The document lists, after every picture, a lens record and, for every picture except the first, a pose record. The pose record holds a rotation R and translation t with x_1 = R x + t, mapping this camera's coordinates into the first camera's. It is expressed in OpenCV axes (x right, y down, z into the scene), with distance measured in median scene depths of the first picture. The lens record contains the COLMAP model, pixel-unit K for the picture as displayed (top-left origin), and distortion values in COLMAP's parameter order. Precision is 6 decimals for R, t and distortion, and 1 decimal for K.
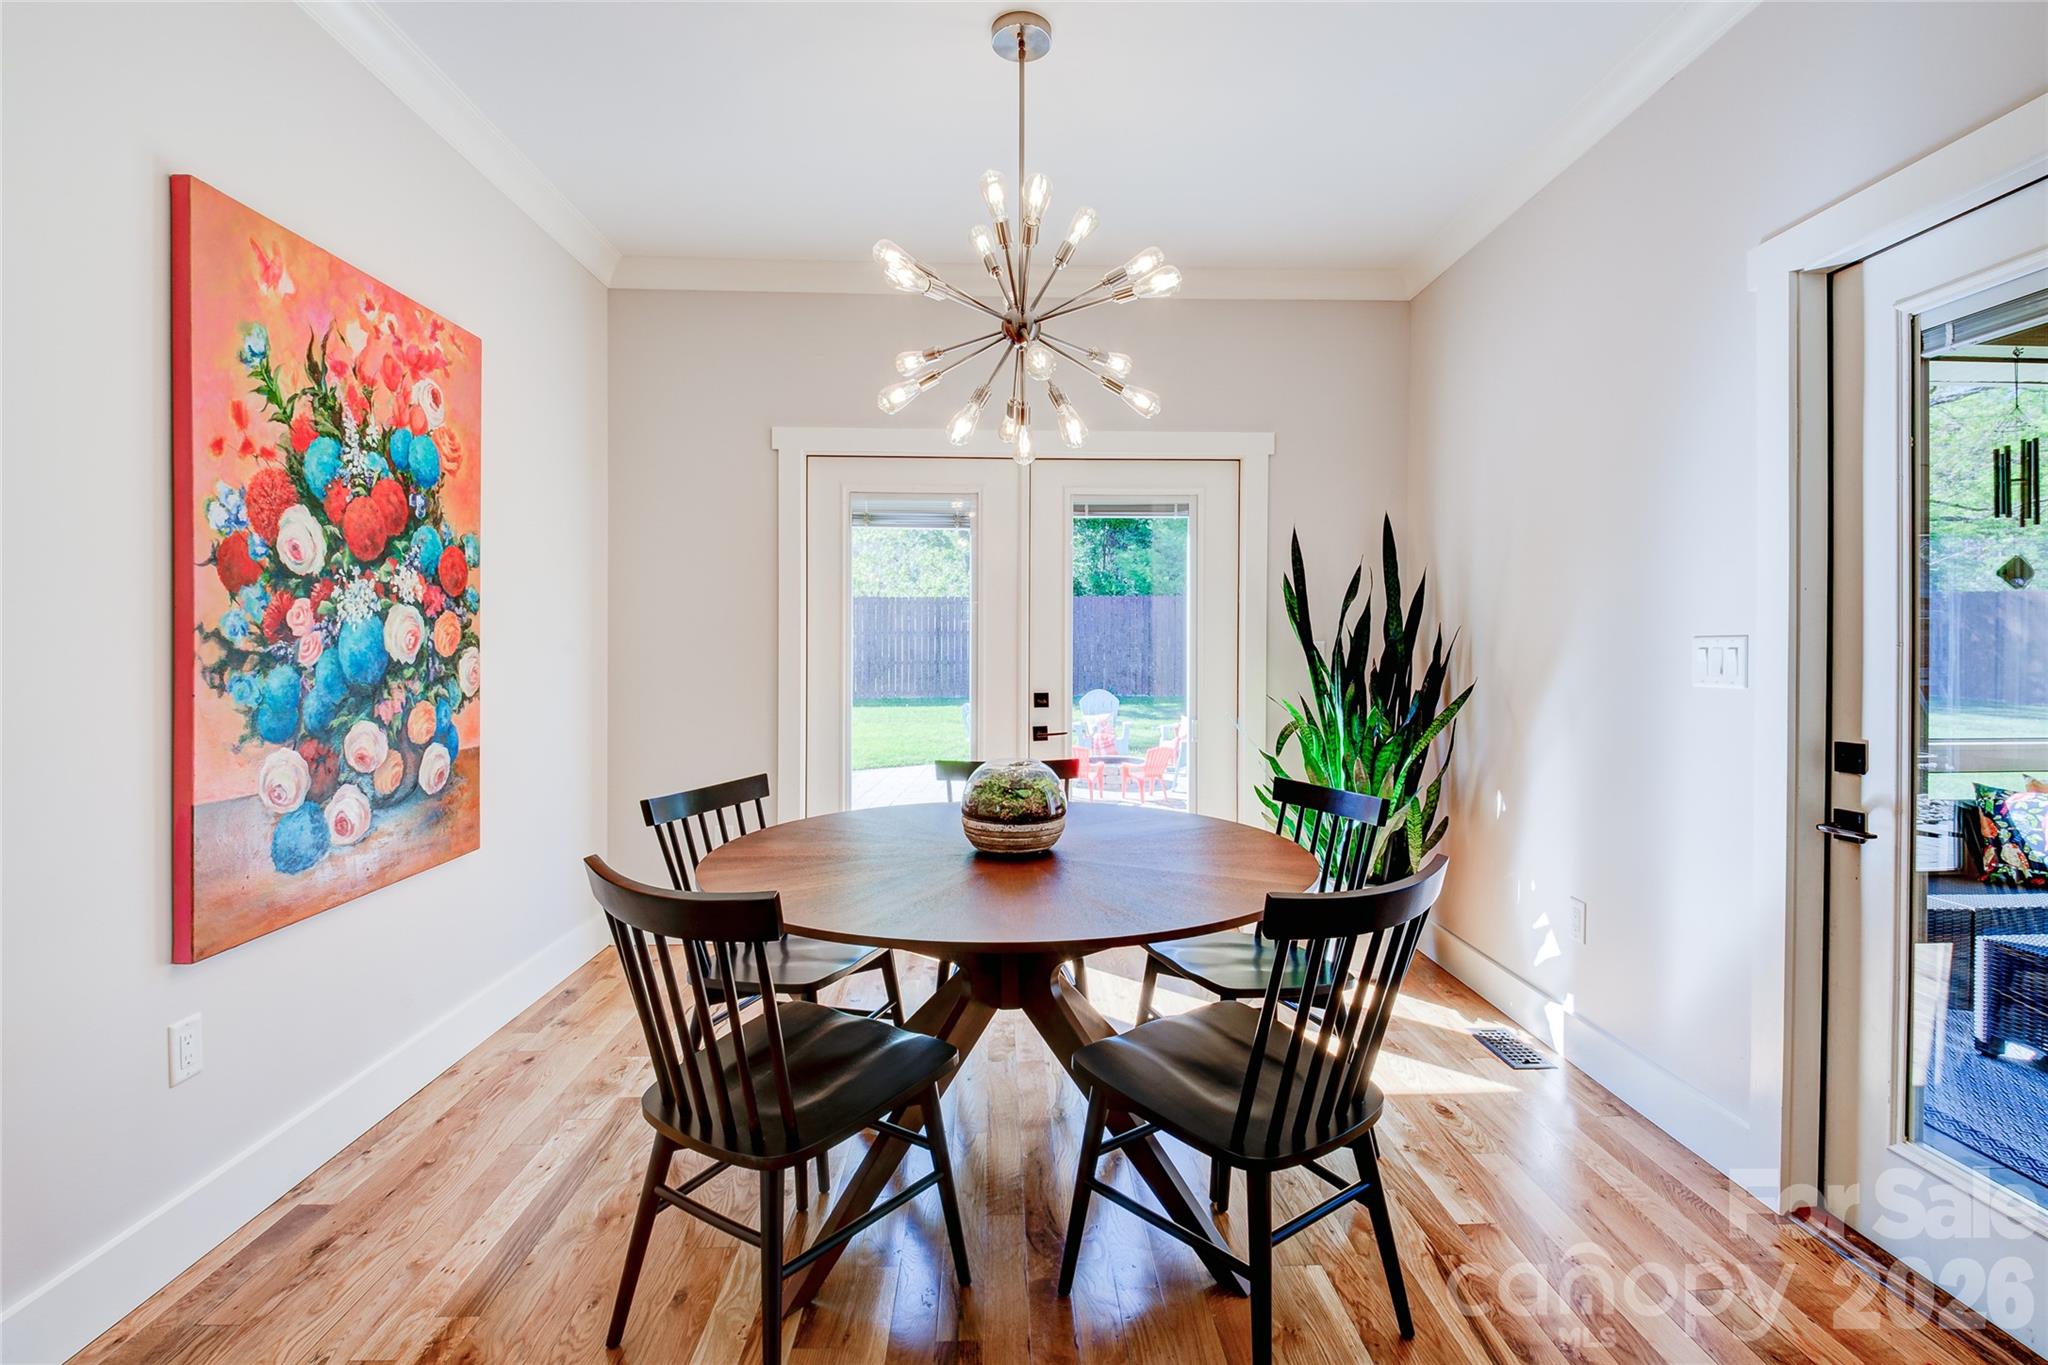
lens RADIAL K [[893.2, 0, 1023.9], [0, 893.2, 646.8], [0, 0, 1]] dist [0.000135, 0.000007]
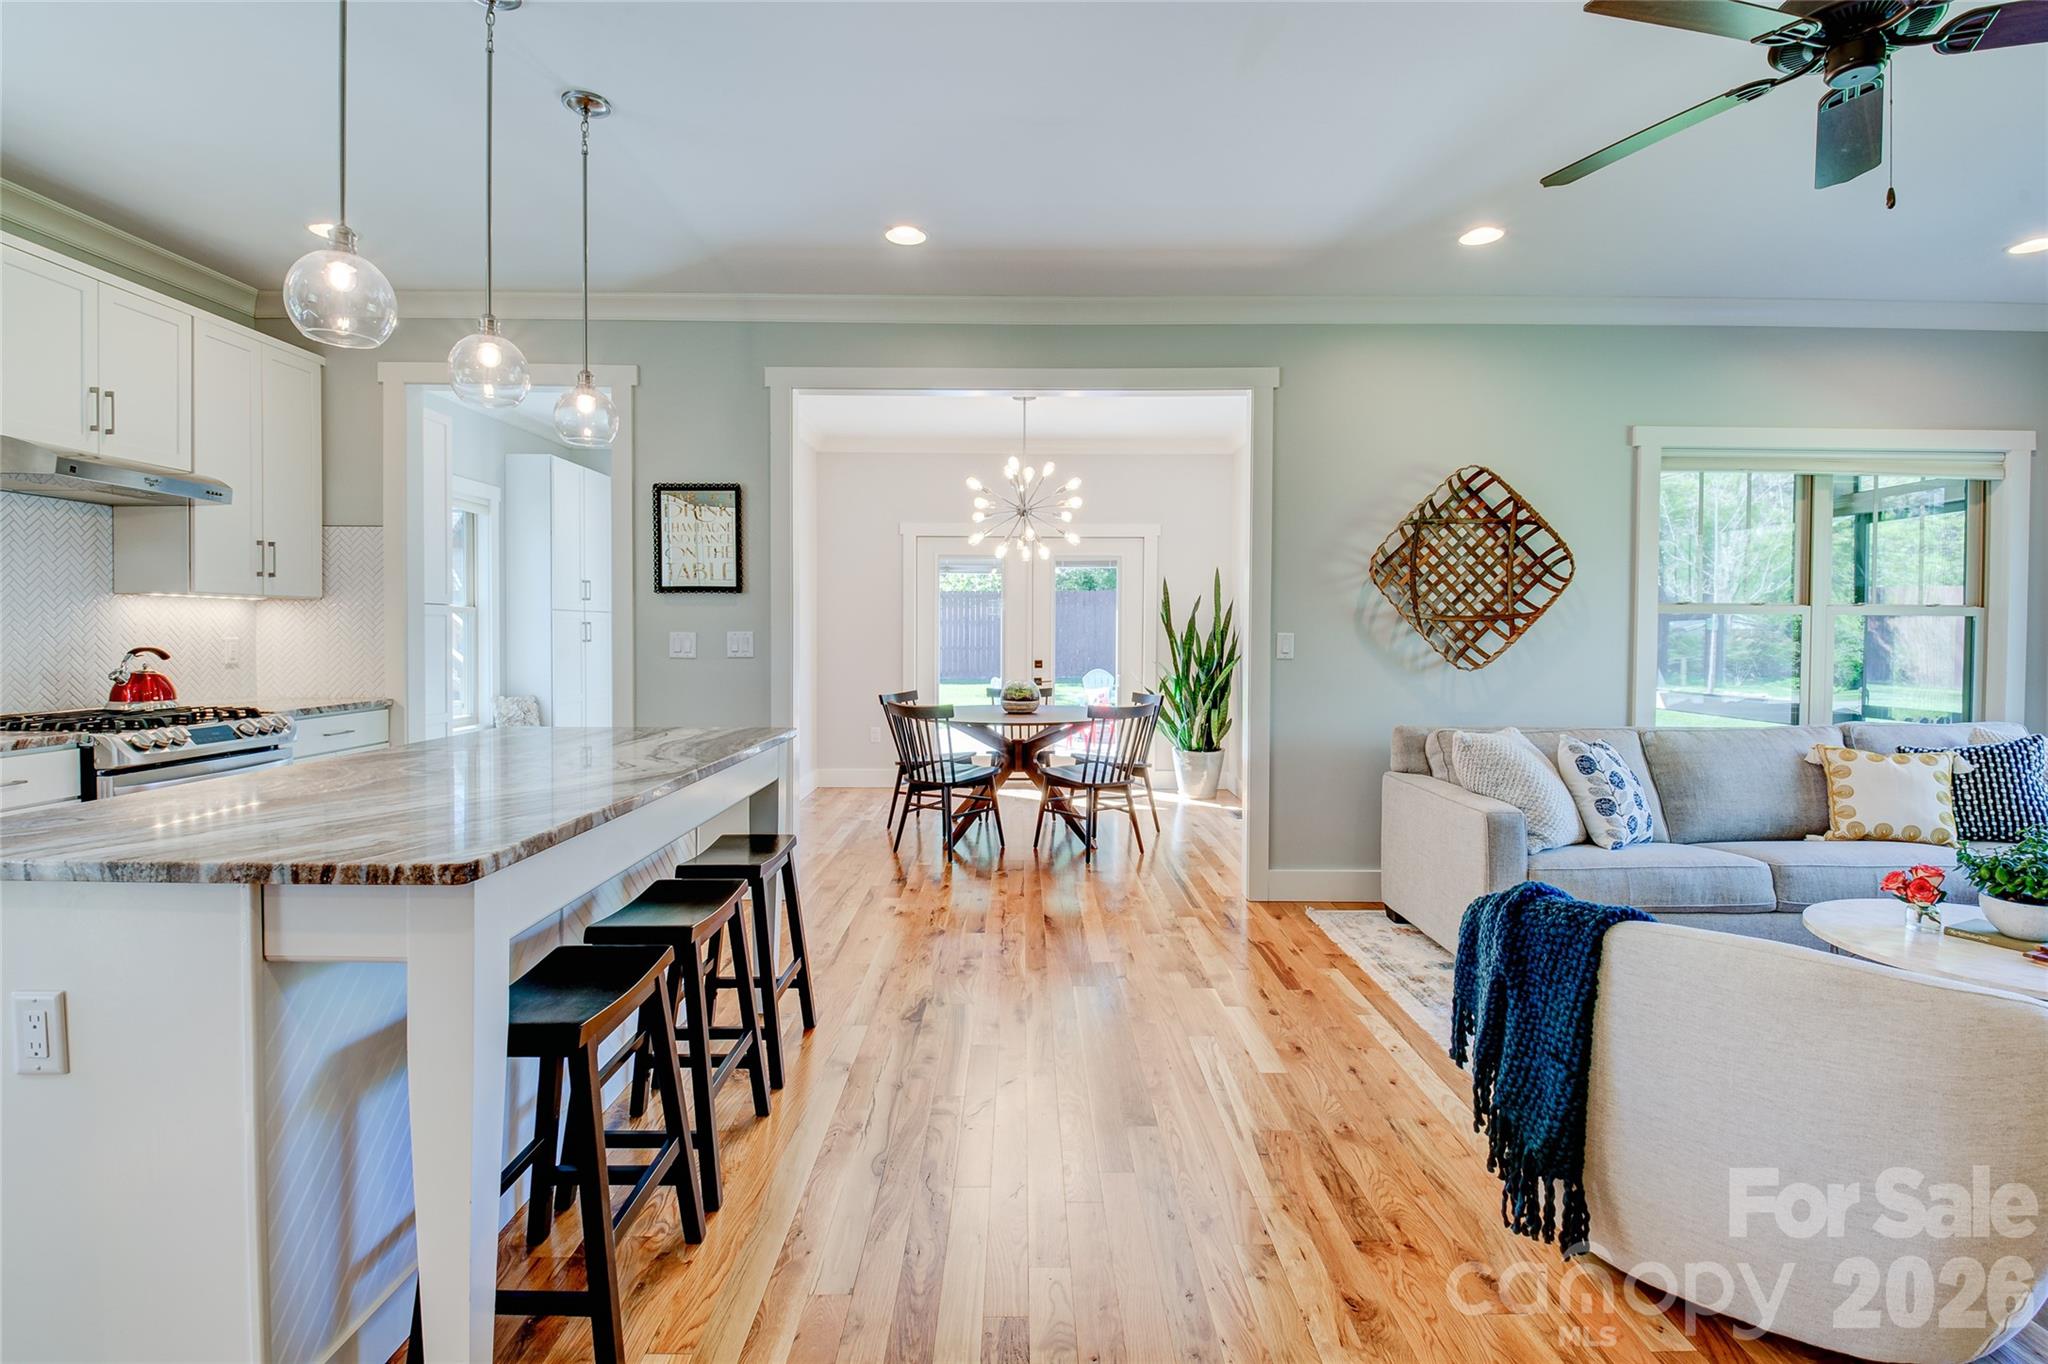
lens RADIAL K [[939.7, 0, 1031.4], [0, 939.7, 653.9], [0, 0, 1]] dist [-0.004082, -0.001025]
pose [[0.999811, -0.000100, -0.019425, 0.051785], [0.000465, 0.999824, 0.018781, -0.000192], [0.019420, -0.018787, 0.999635, -1.234028]]
